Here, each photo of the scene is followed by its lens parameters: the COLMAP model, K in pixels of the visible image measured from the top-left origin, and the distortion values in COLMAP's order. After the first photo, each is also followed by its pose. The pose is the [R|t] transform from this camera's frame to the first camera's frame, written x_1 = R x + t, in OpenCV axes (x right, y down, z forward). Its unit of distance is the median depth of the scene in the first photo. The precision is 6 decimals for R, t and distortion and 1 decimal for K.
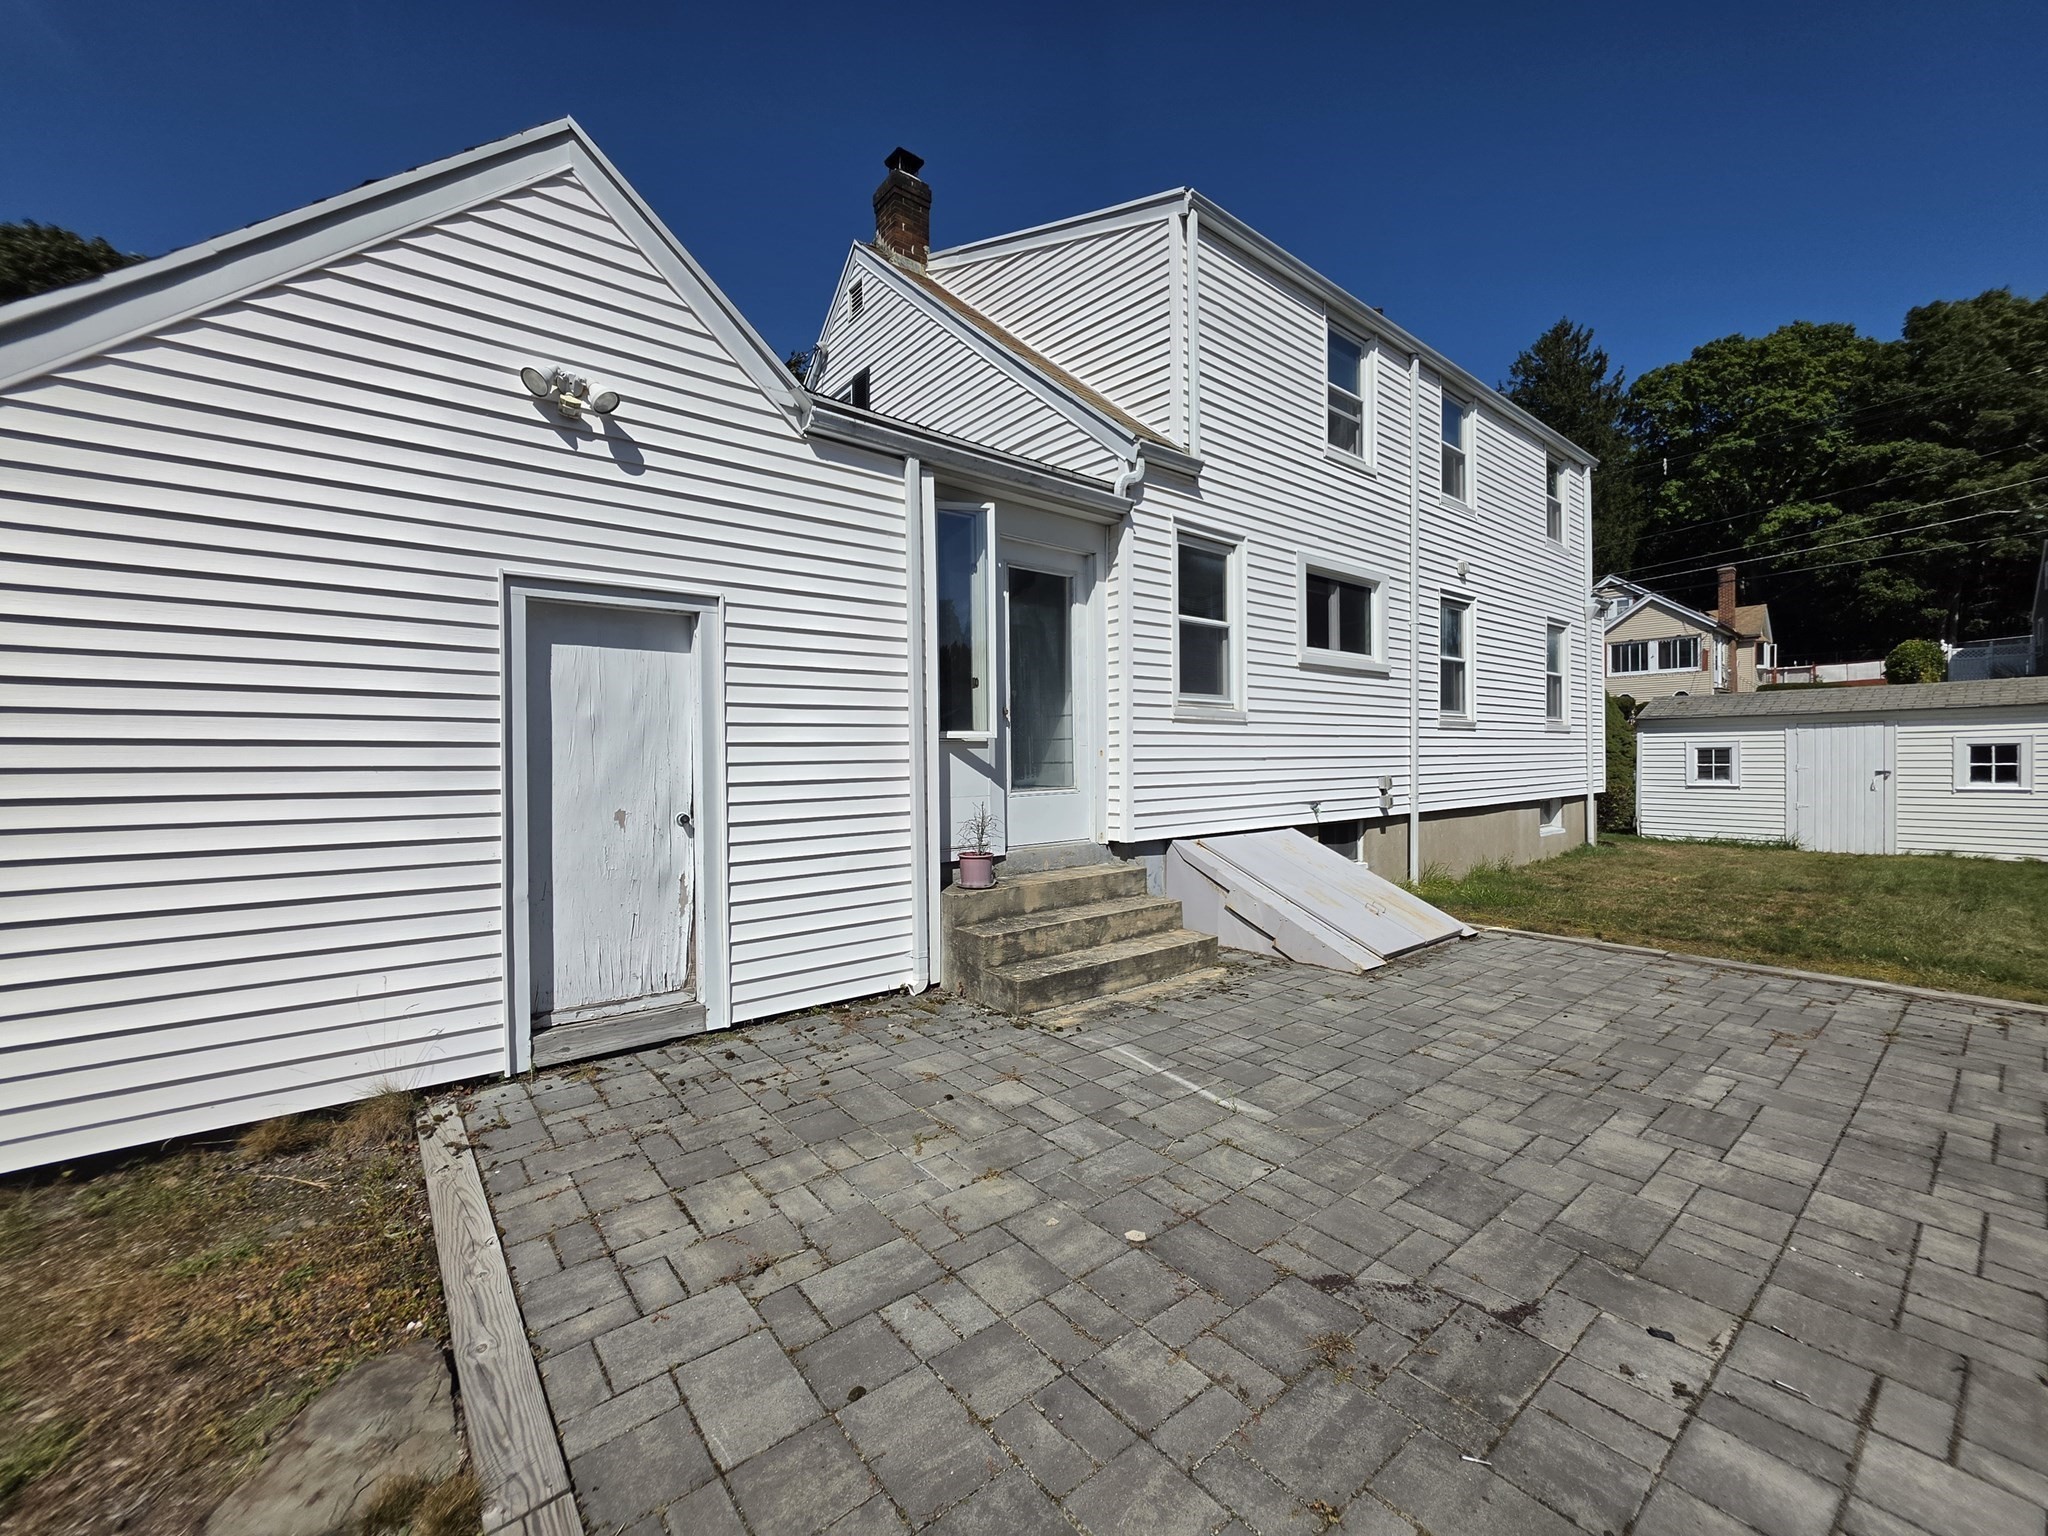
lens RADIAL K [[825.7, 0, 1025.4], [0, 825.7, 752.0], [0, 0, 1]] dist [0.000503, 0.000922]
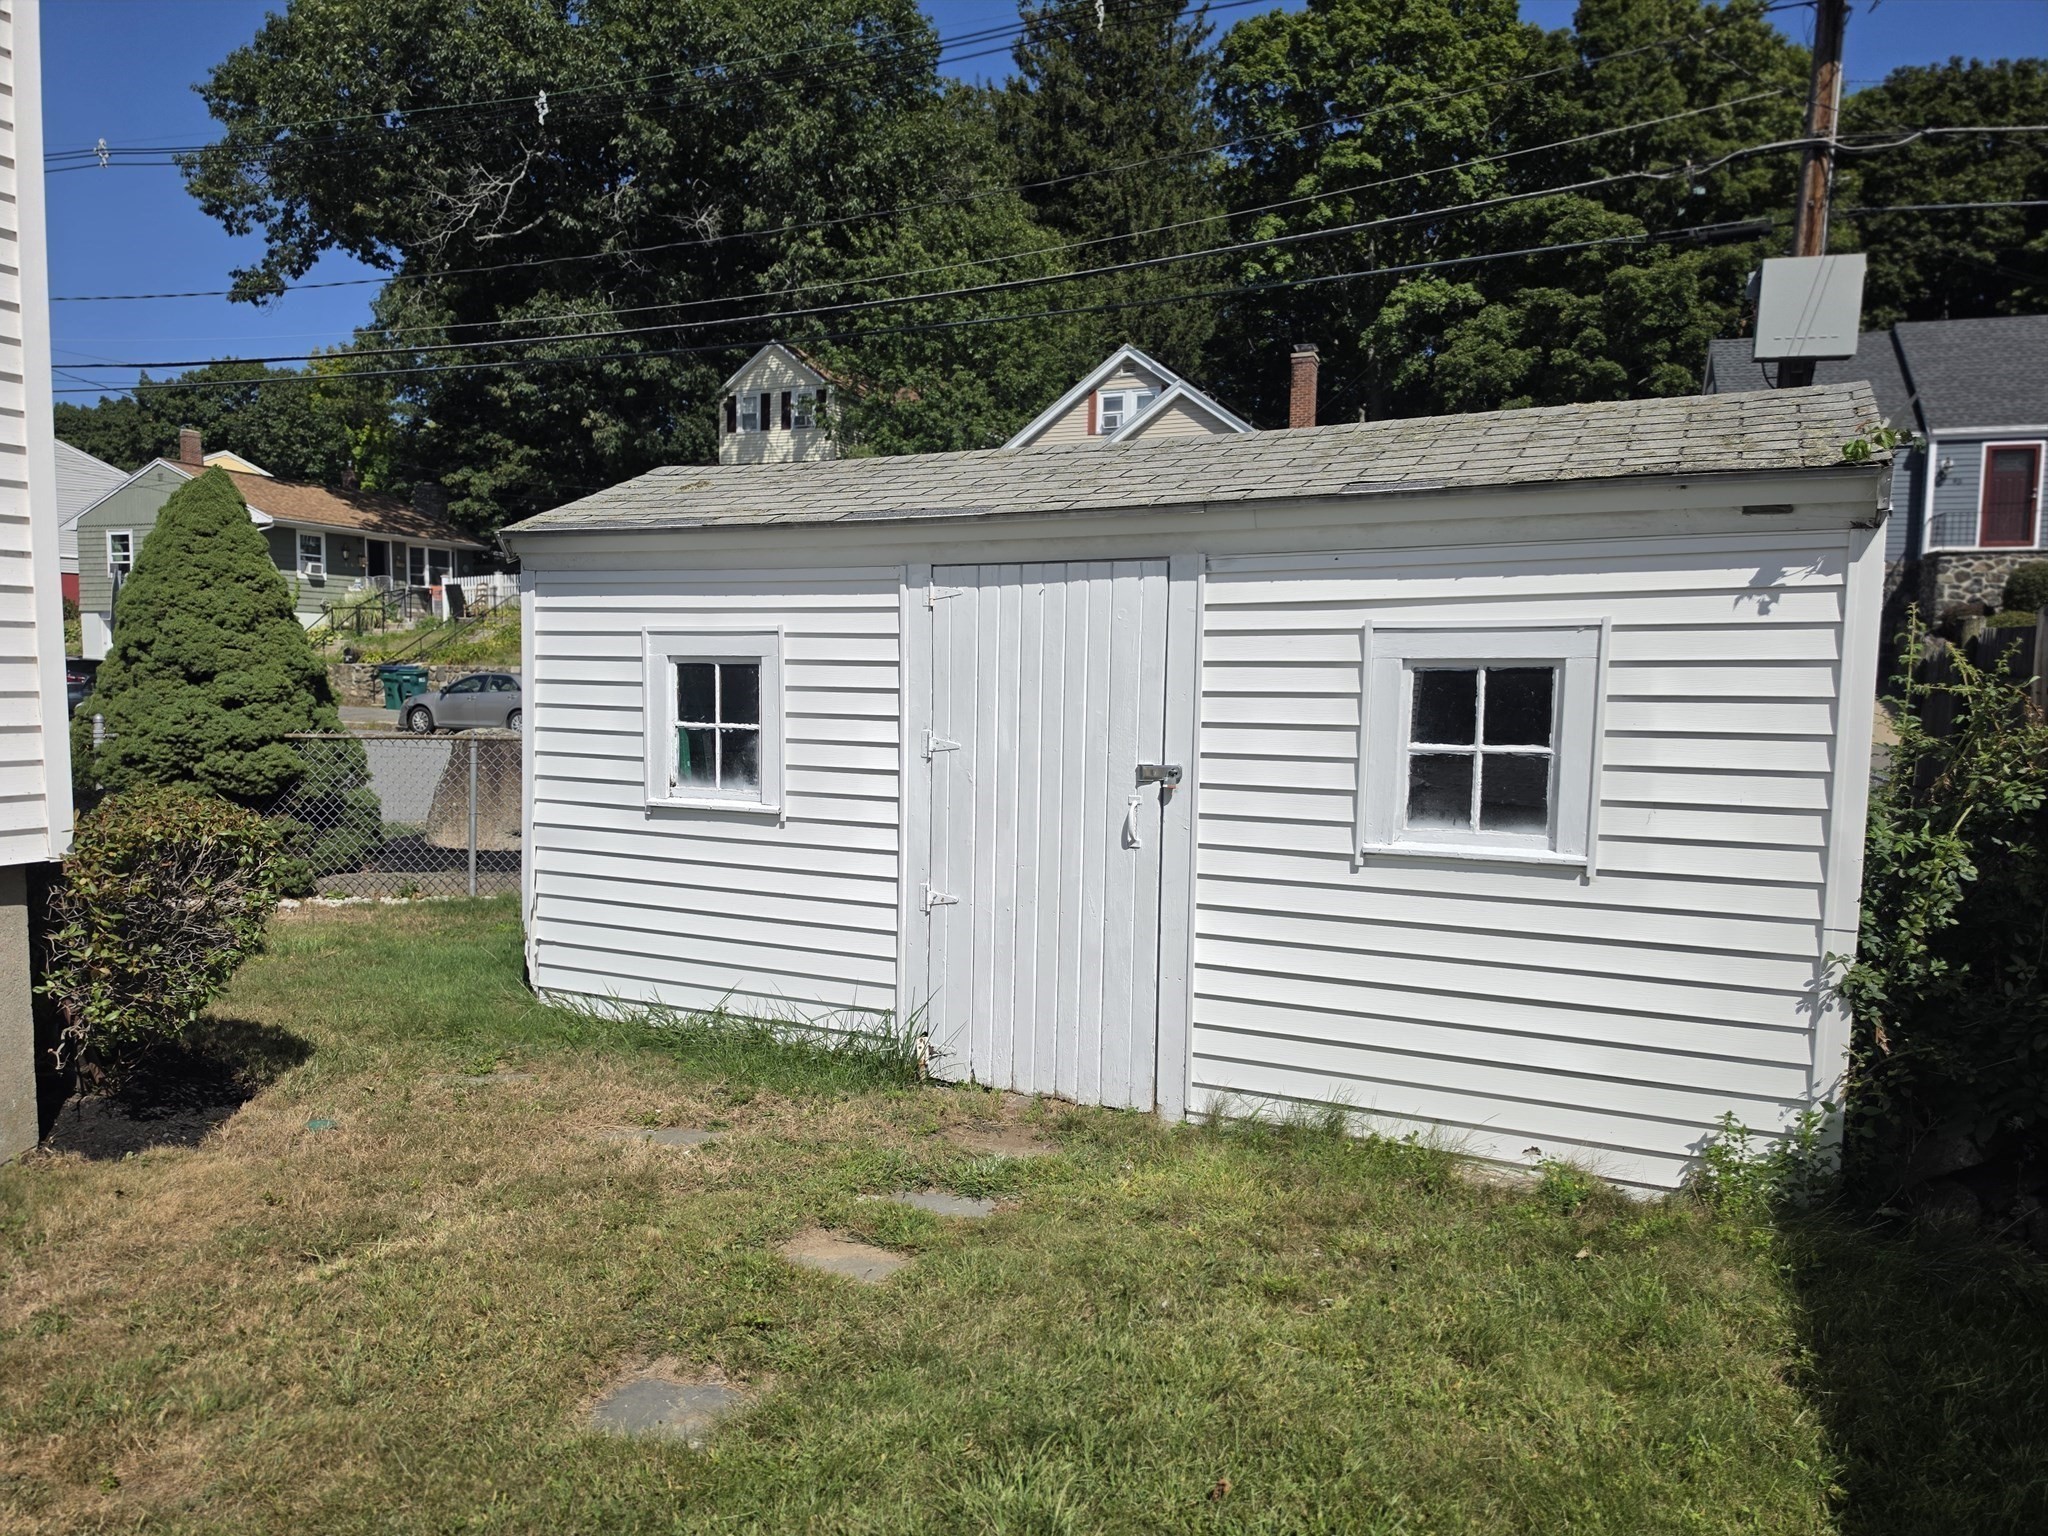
lens RADIAL K [[1394.3, 0, 1019.1], [0, 1394.3, 779.8], [0, 0, 1]] dist [-0.006802, -0.011887]
pose [[0.906302, -0.001294, 0.422628, 0.248692], [-0.030986, 0.997101, 0.069500, 0.000015], [-0.421493, -0.076084, 0.903634, 0.196620]]
